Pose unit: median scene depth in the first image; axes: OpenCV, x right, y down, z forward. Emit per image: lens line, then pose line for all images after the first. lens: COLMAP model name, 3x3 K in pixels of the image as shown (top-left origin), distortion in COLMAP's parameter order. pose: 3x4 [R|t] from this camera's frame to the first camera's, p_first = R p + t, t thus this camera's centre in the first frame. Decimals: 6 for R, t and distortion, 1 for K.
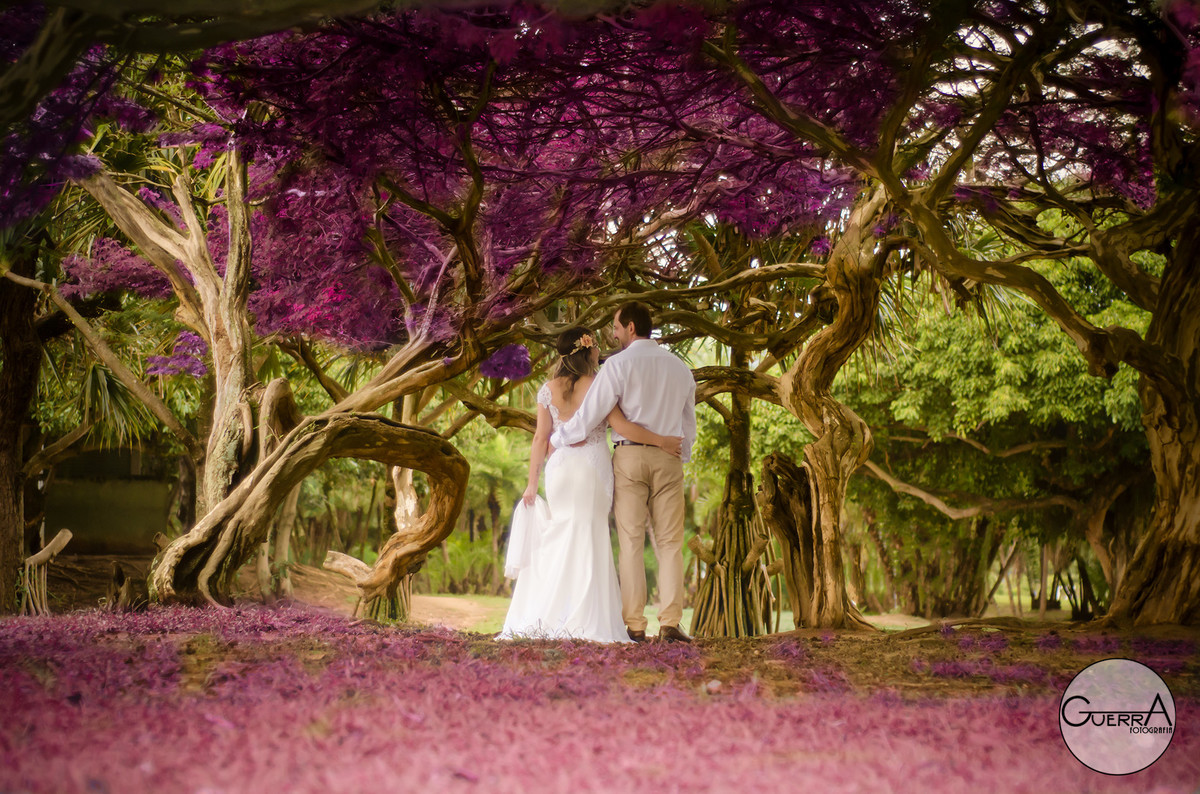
lens RADIAL K [[2563.2, 0, 600.0], [0, 2563.2, 397.0], [0, 0, 1]] dist [-0.032198, -0.113779]
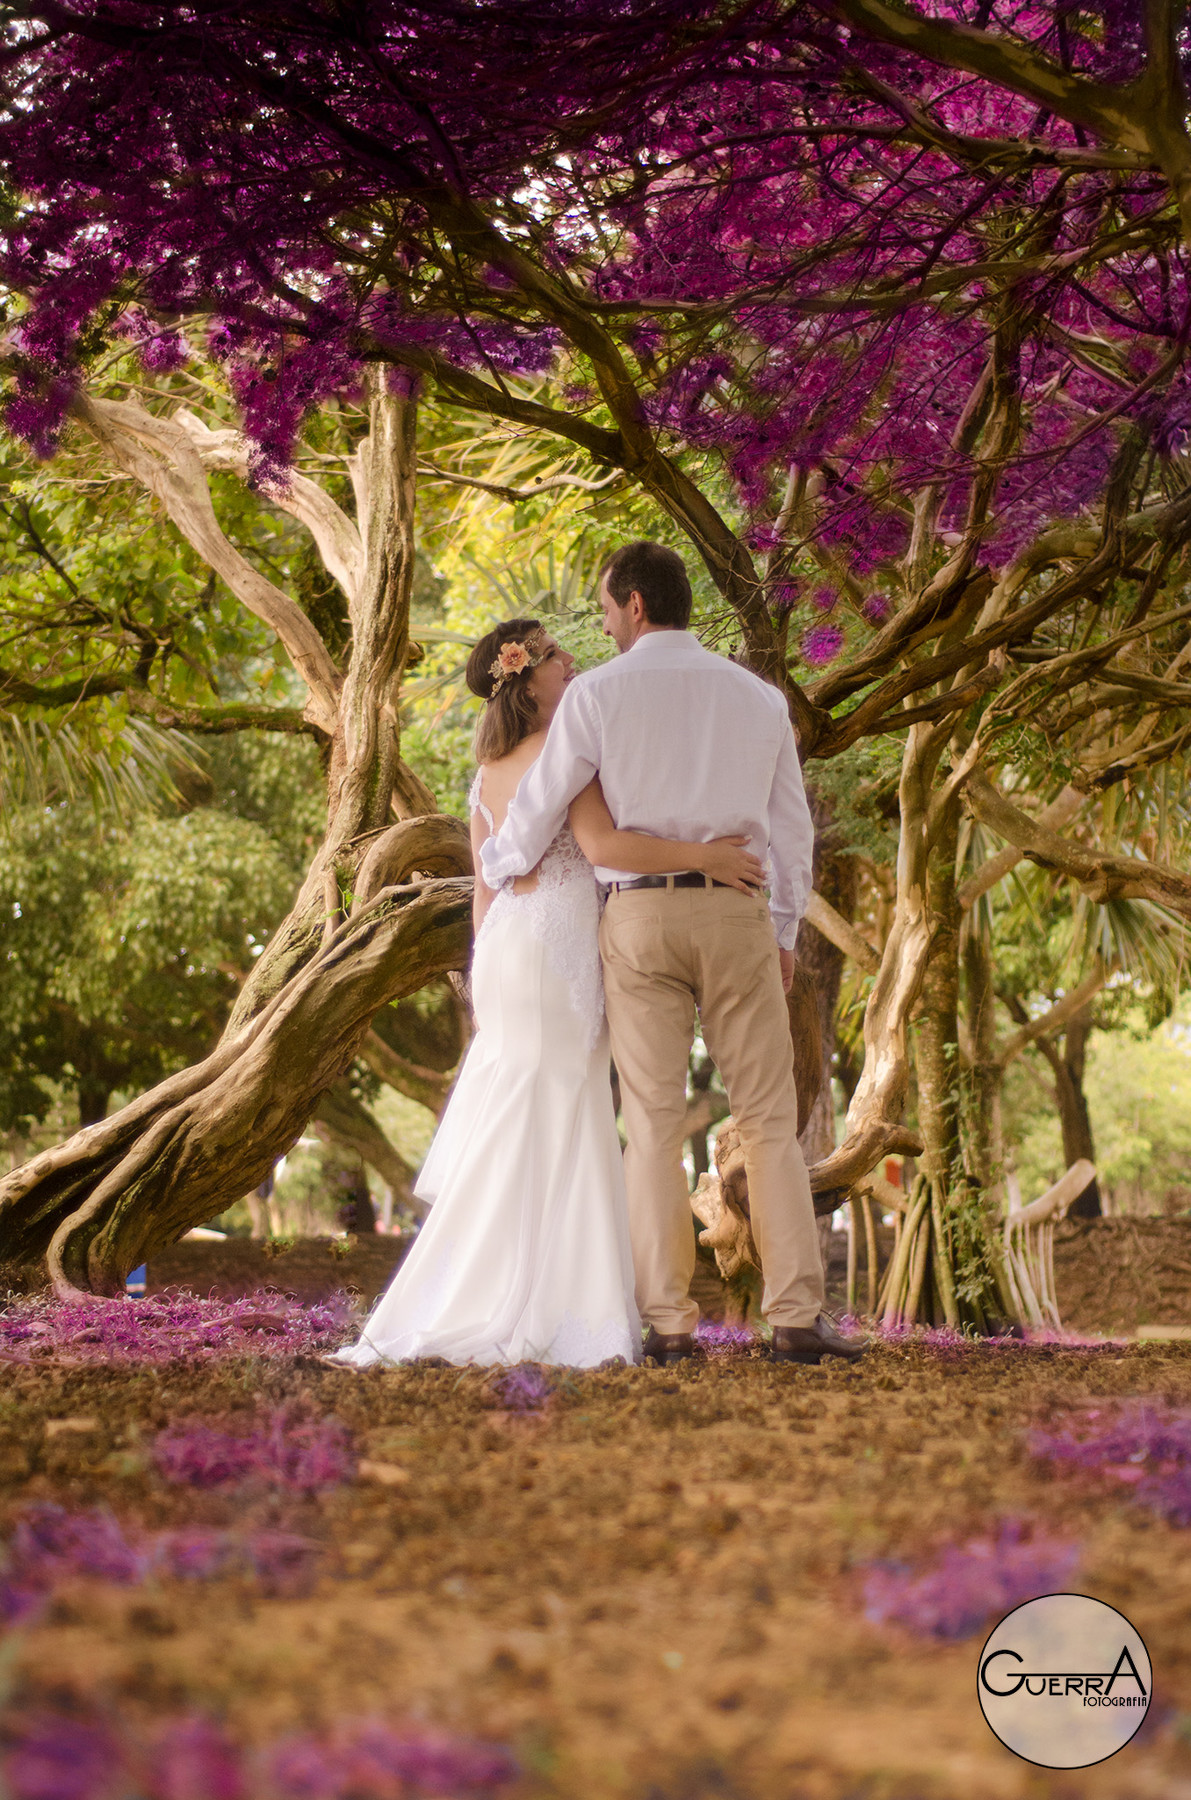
lens RADIAL K [[3844.7, 0, 595.5], [0, 3844.7, 900.0], [0, 0, 1]] dist [-0.032198, -0.113779]
pose [[0.849285, -0.063967, -0.524044, 0.275291], [0.052494, 0.997945, -0.036739, 0.035910], [0.525318, 0.003692, 0.850898, 0.392512]]
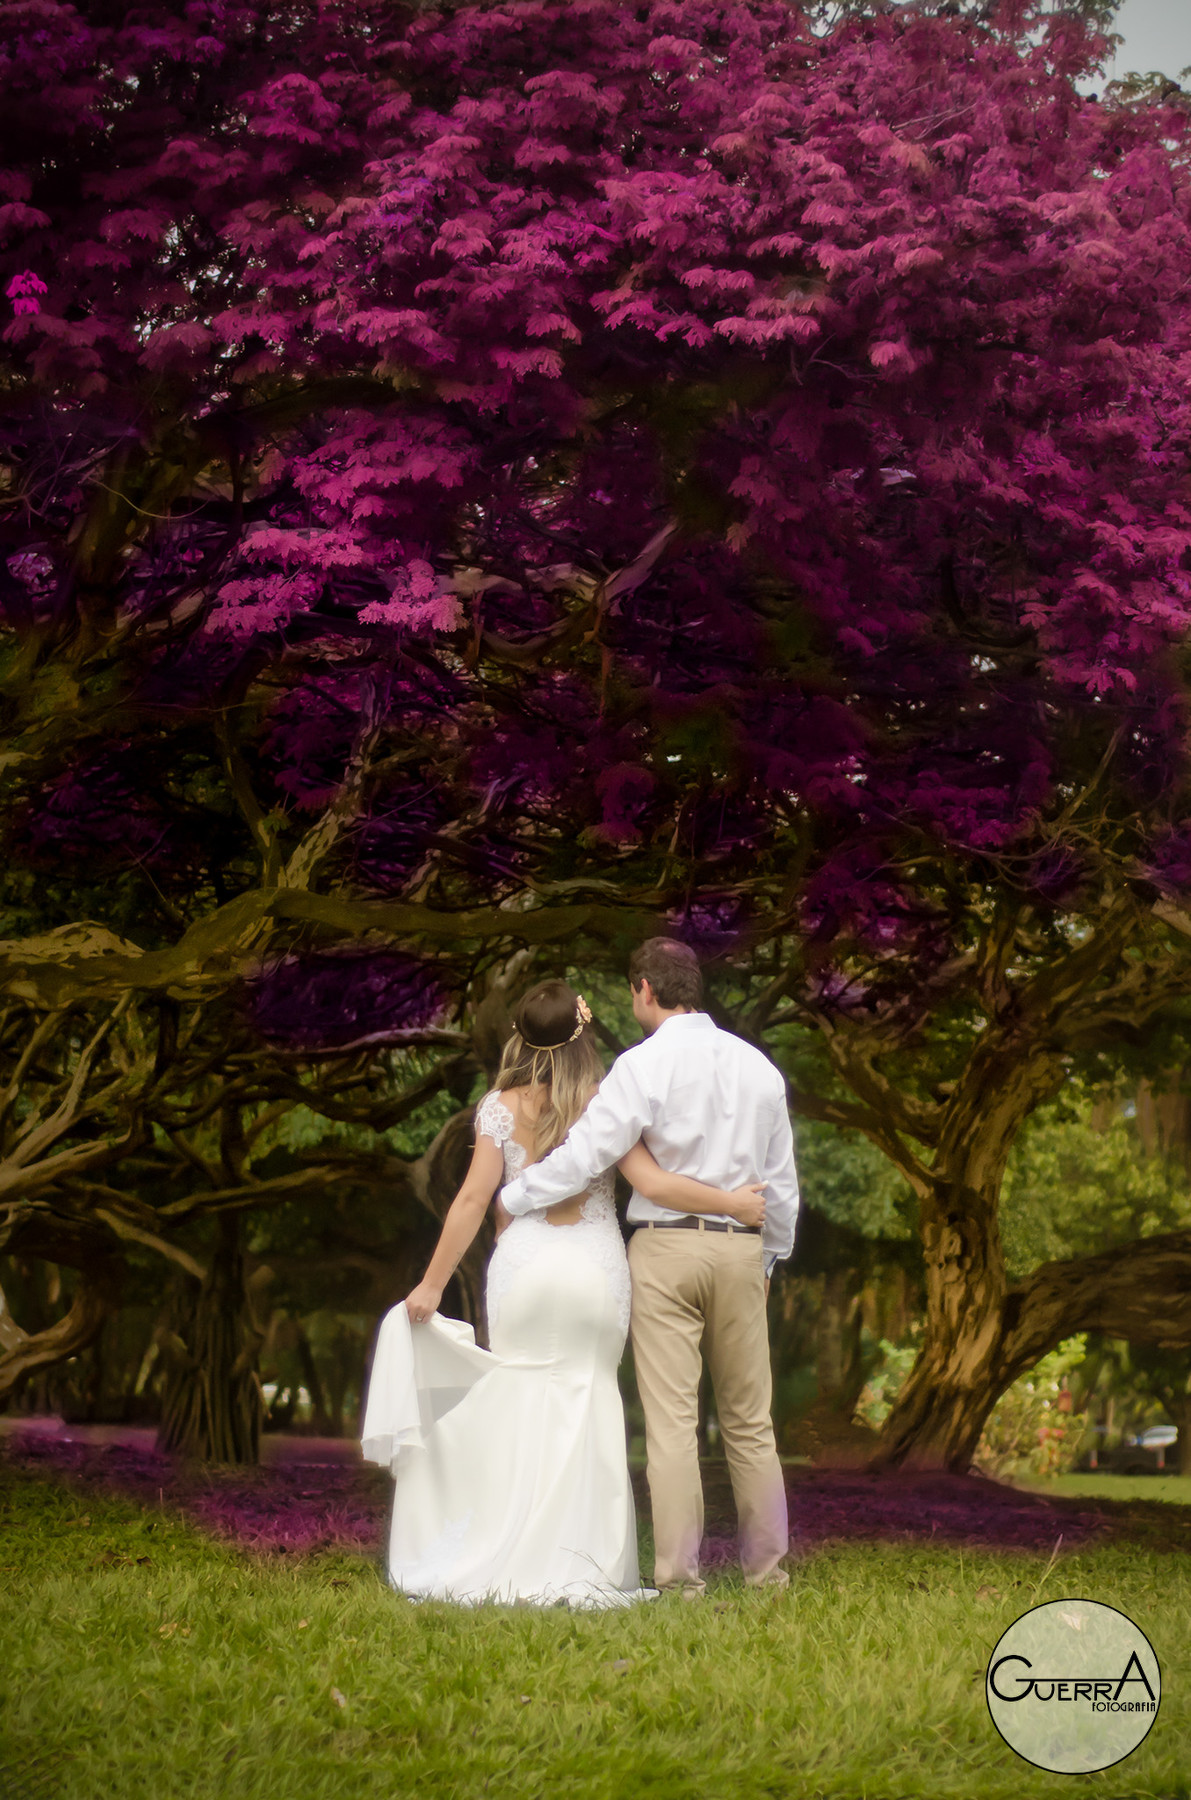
lens RADIAL K [[3844.7, 0, 595.5], [0, 3844.7, 900.0], [0, 0, 1]] dist [-0.032198, -0.113779]
pose [[0.968862, 0.062110, 0.239685, -0.259793], [-0.050026, 0.997166, -0.056182, -0.037187], [-0.242495, 0.042442, 0.969224, -0.365922]]
